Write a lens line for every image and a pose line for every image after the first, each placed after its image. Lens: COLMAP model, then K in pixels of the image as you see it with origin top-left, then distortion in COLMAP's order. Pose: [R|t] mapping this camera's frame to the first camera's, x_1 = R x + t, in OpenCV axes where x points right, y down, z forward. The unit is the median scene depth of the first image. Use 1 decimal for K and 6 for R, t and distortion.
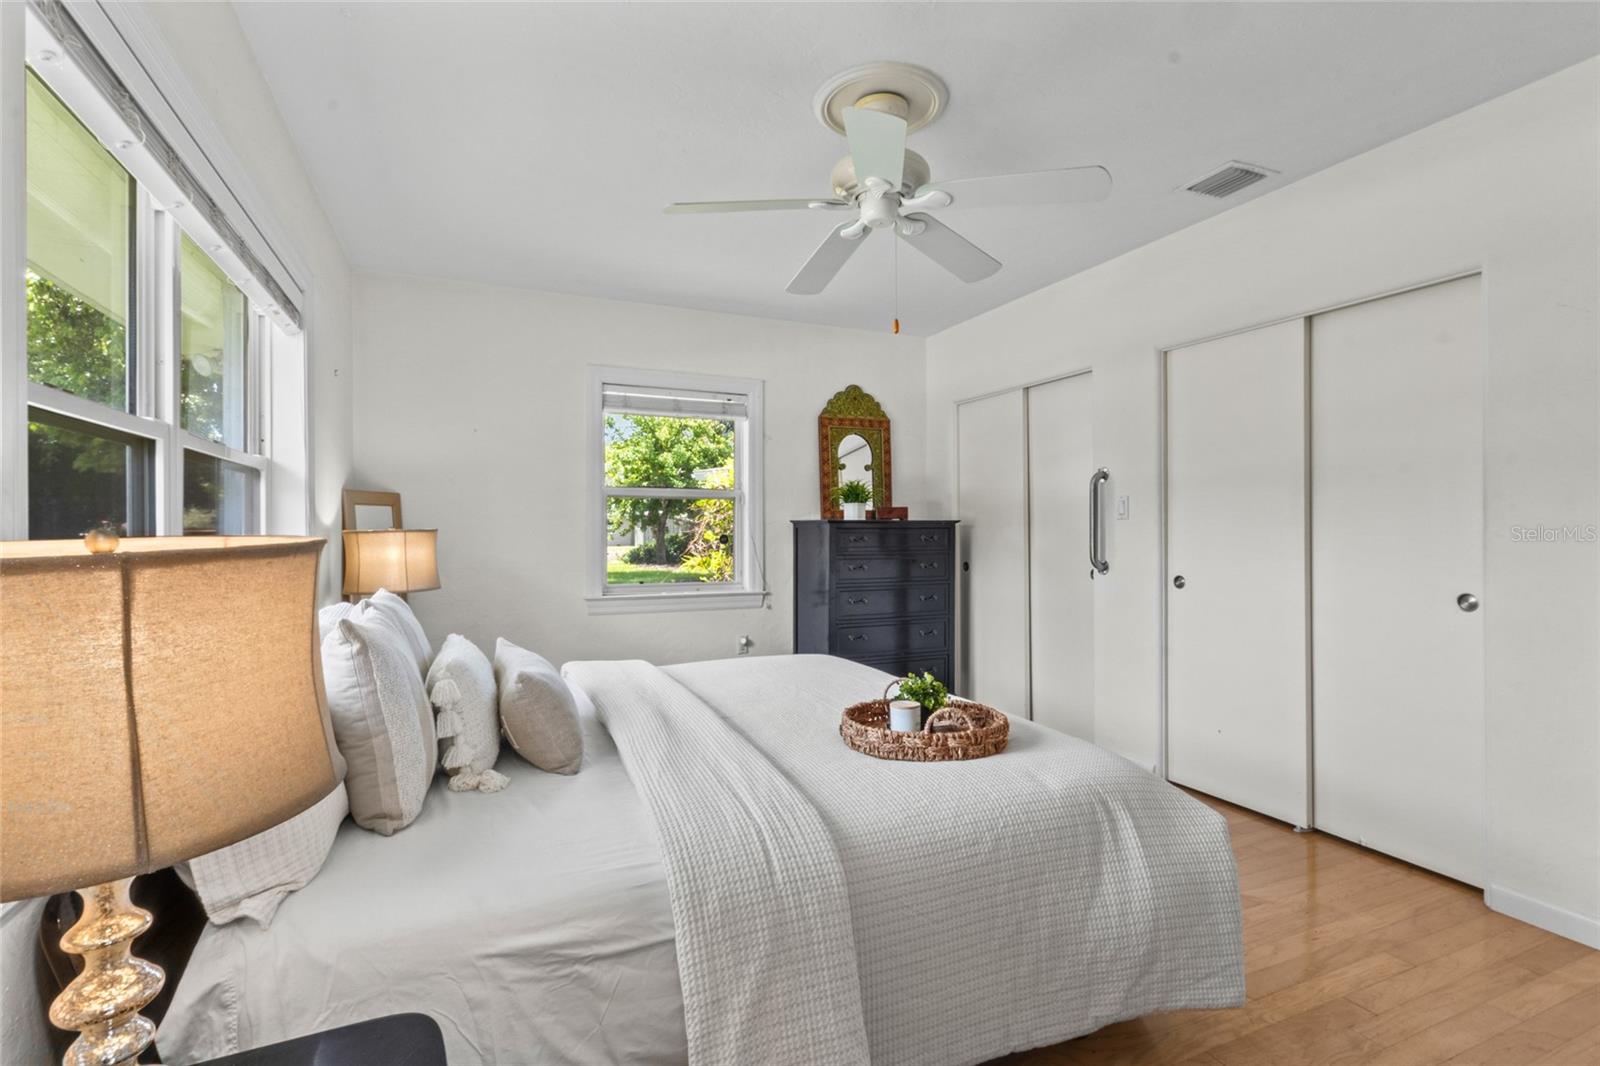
lens RADIAL K [[748.2, 0, 802.3], [0, 748.2, 531.3], [0, 0, 1]] dist [0.002679, 0.001282]
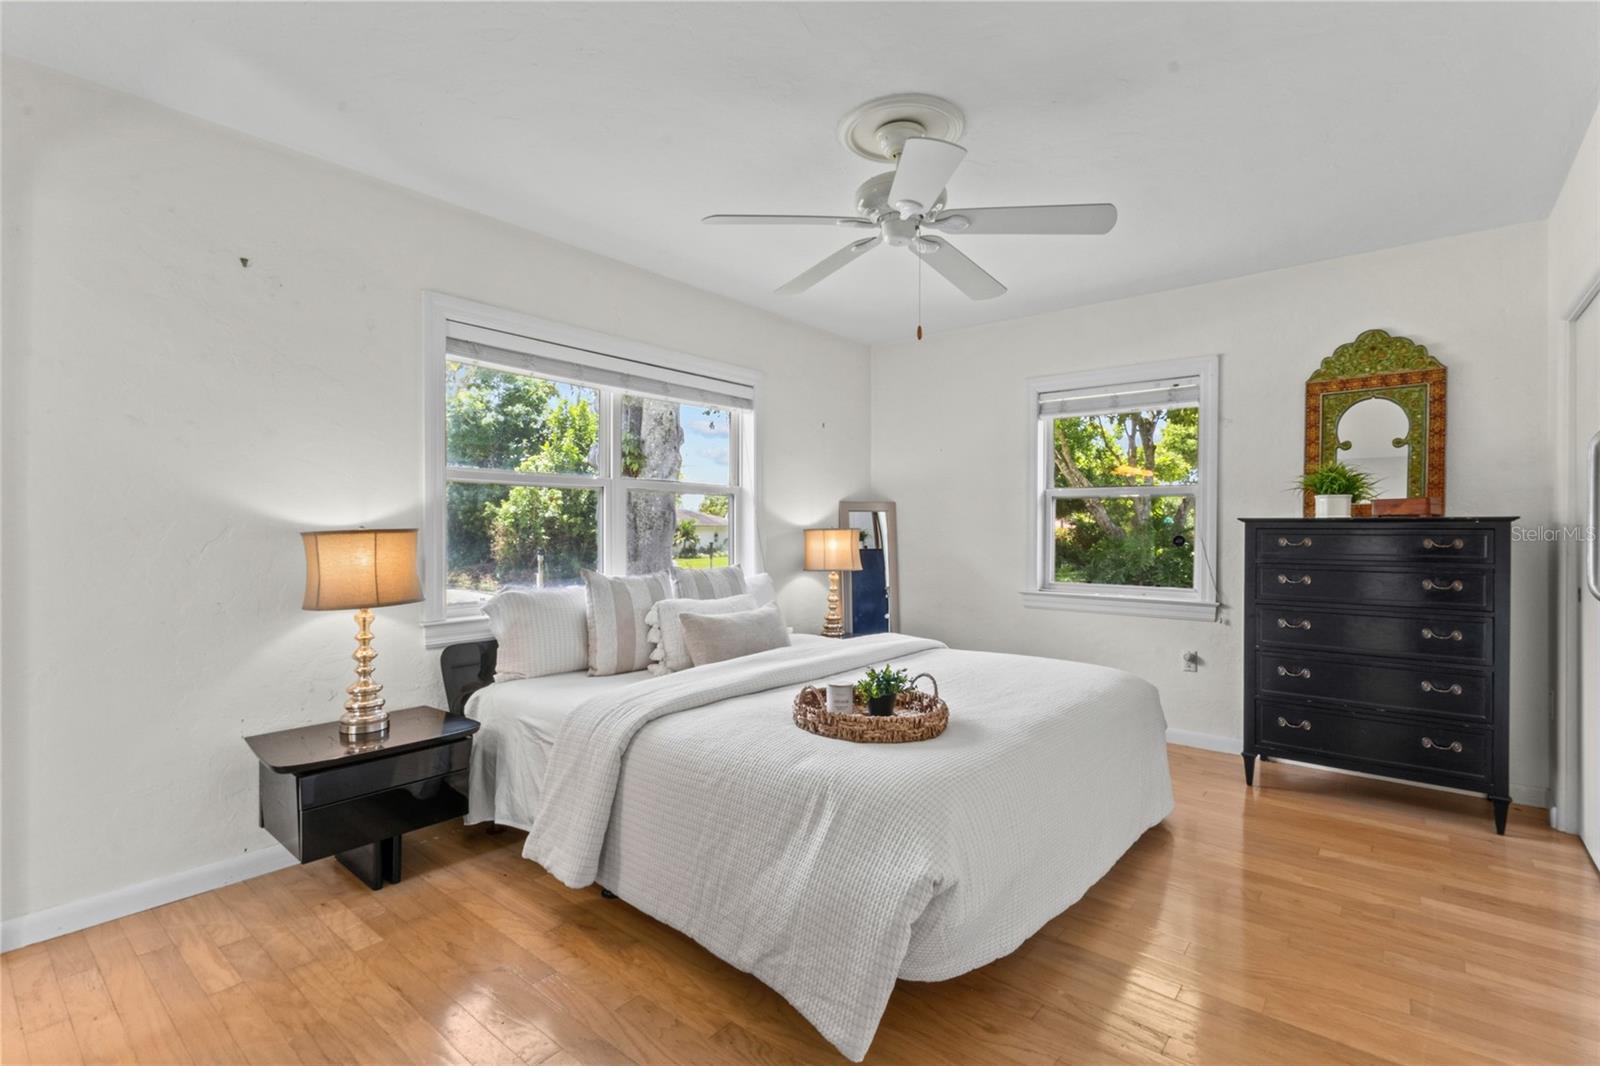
lens RADIAL K [[748.2, 0, 799.8], [0, 748.2, 531.9], [0, 0, 1]] dist [0.002679, 0.001282]
pose [[0.437886, 0.006027, -0.899010, 0.488500], [-0.005636, 0.999976, 0.003958, -0.001133], [0.899013, 0.003333, 0.437910, 0.195720]]
